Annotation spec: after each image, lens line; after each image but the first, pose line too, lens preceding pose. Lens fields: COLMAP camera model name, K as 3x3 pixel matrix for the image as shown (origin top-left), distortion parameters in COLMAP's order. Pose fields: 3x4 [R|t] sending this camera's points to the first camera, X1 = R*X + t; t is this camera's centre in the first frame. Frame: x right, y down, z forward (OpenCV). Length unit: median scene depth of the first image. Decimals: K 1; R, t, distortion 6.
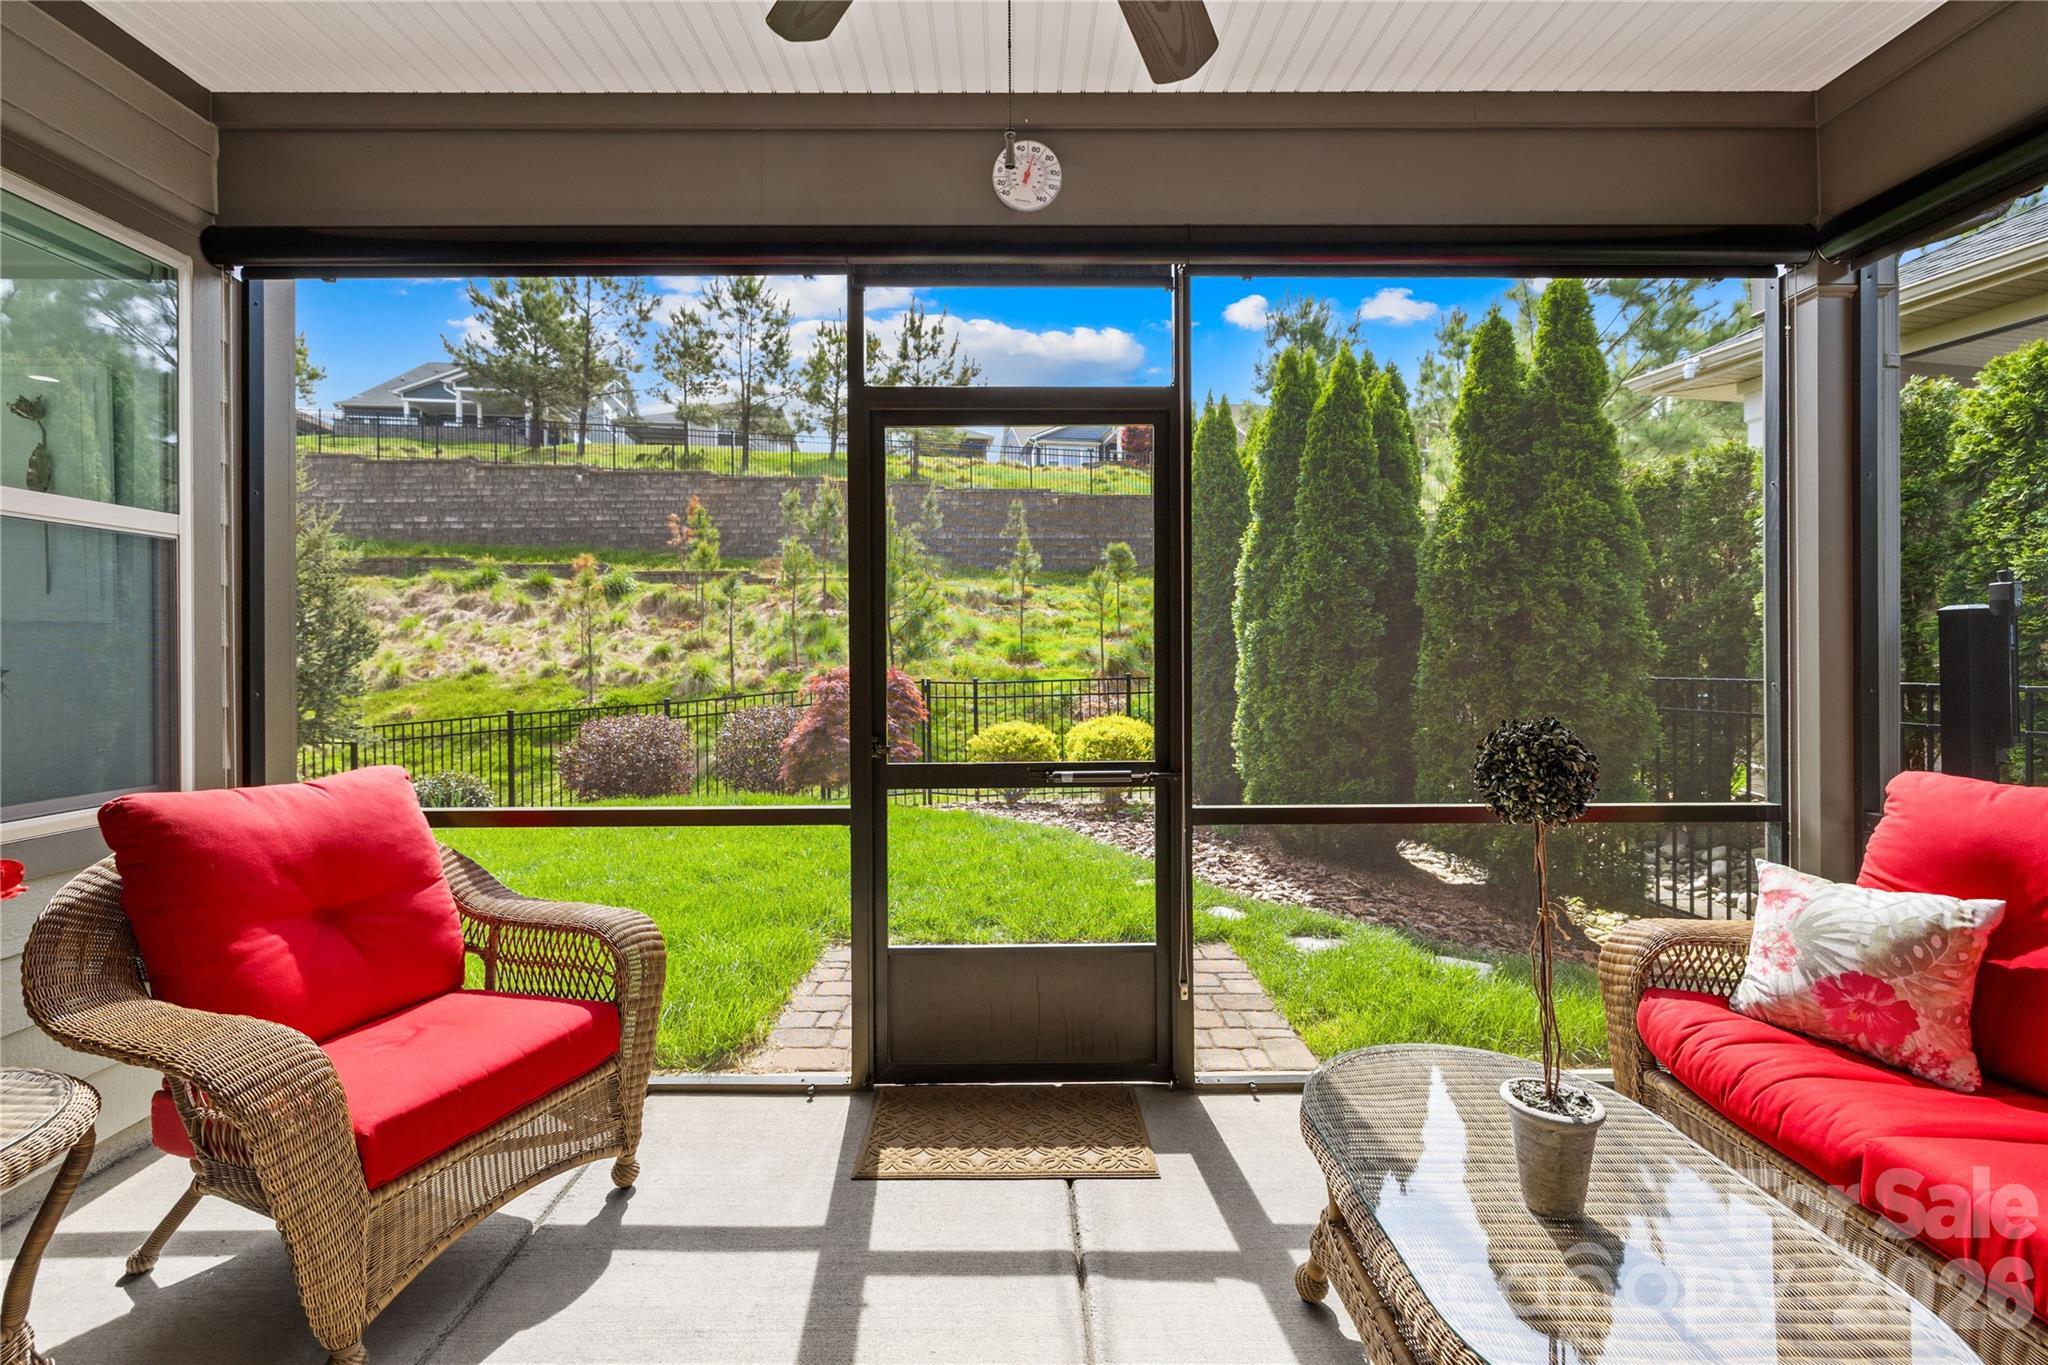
lens RADIAL K [[871.9, 0, 1015.7], [0, 871.9, 667.1], [0, 0, 1]] dist [-0.001252, -0.000285]
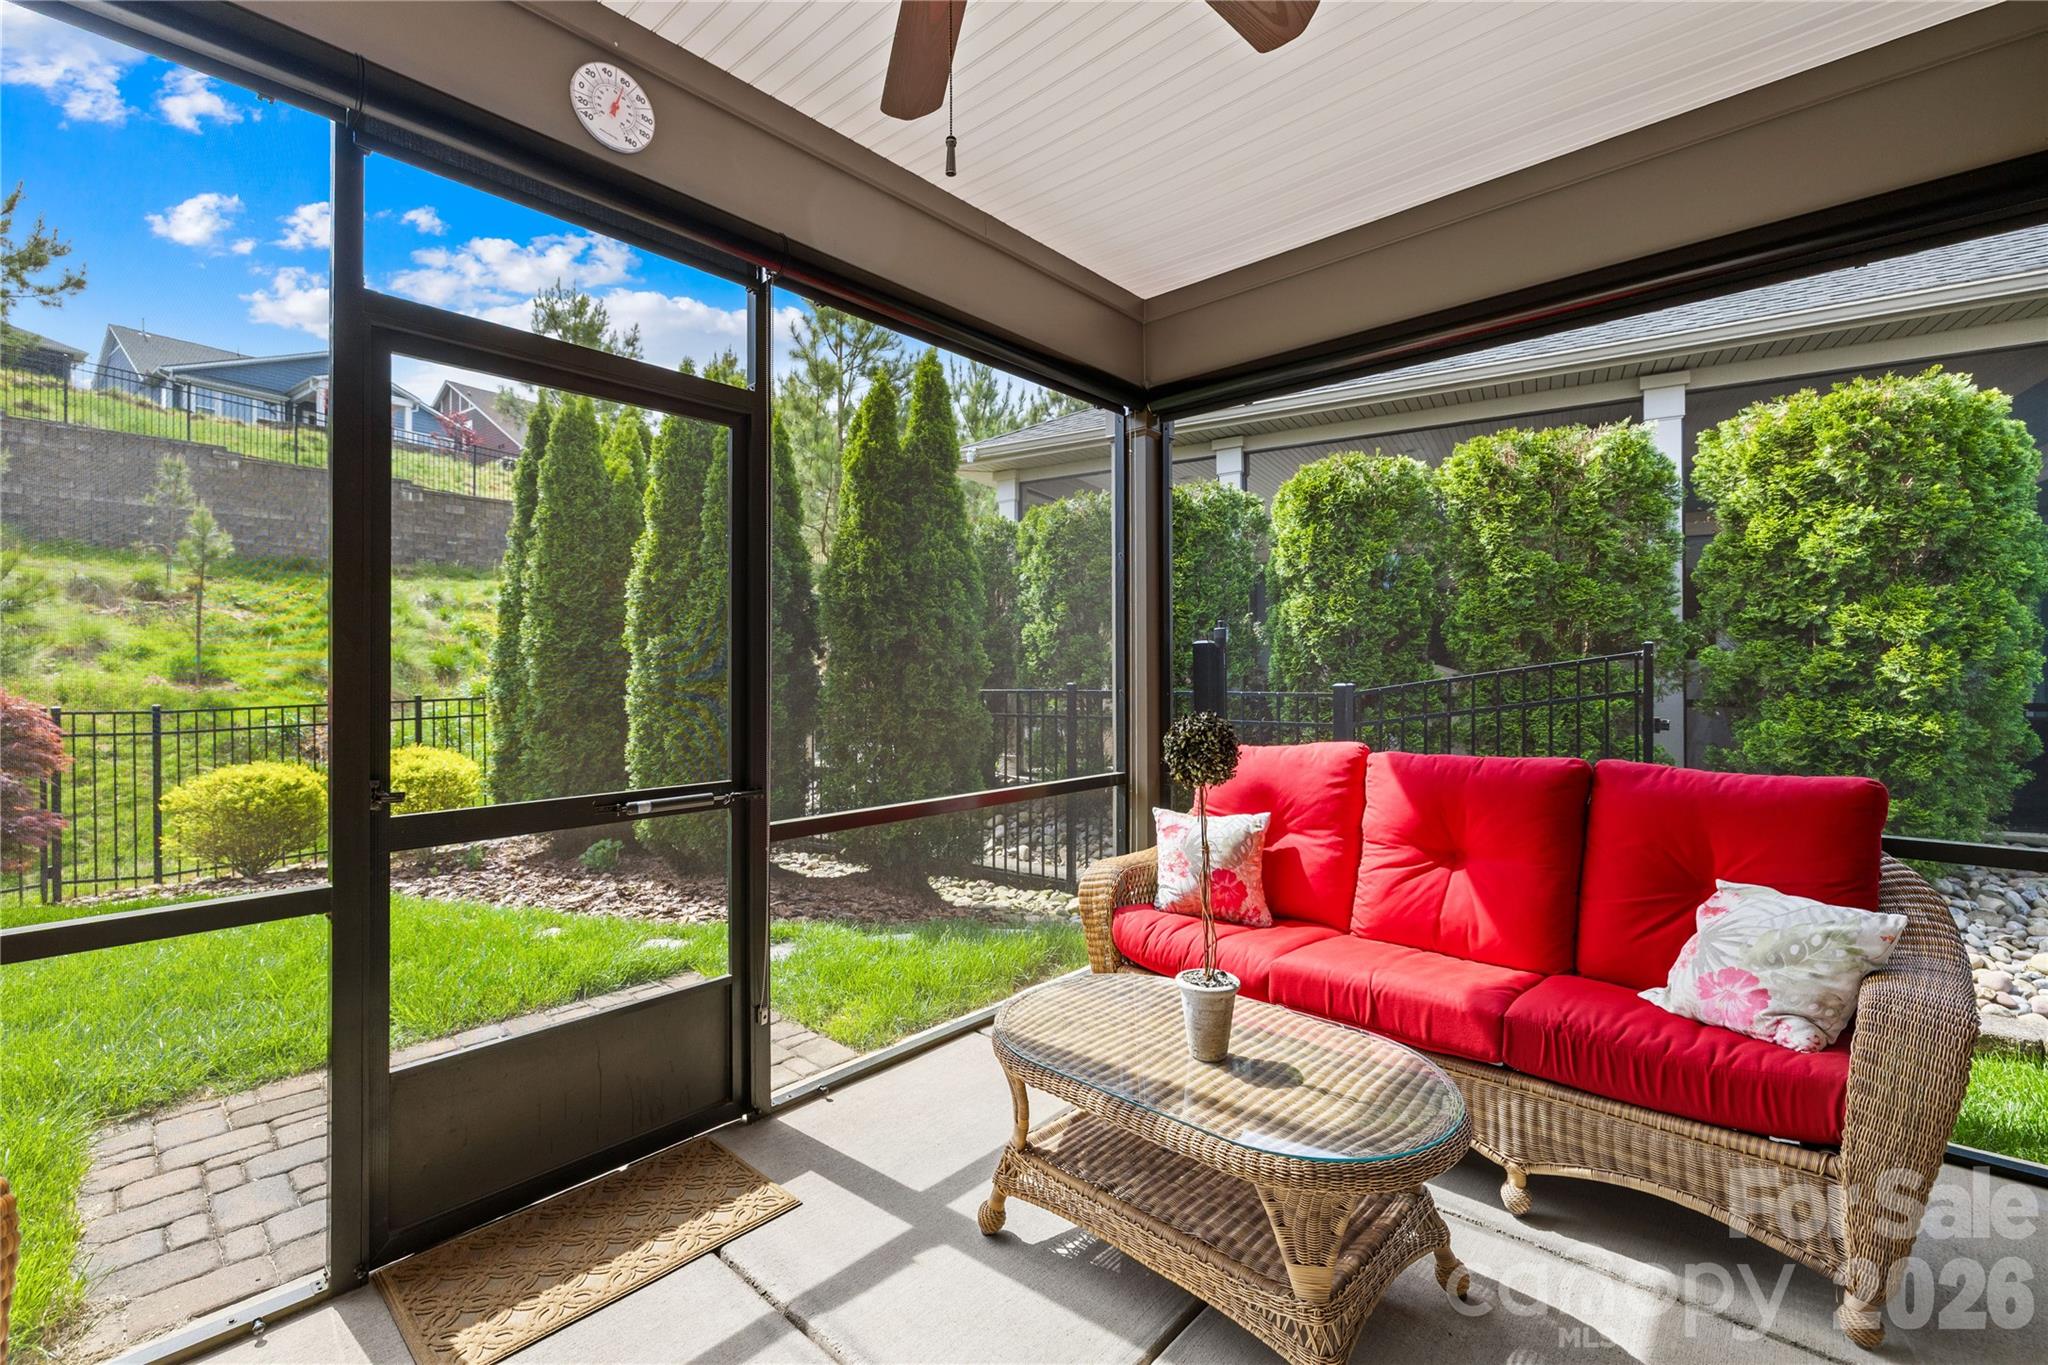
lens RADIAL K [[871.9, 0, 1015.4], [0, 871.9, 675.0], [0, 0, 1]] dist [-0.001252, -0.000285]
pose [[0.681317, 0.000309, 0.731988, -0.264088], [0.009246, 0.999917, -0.009027, 0.003706], [-0.731930, 0.012918, 0.681258, 0.104347]]
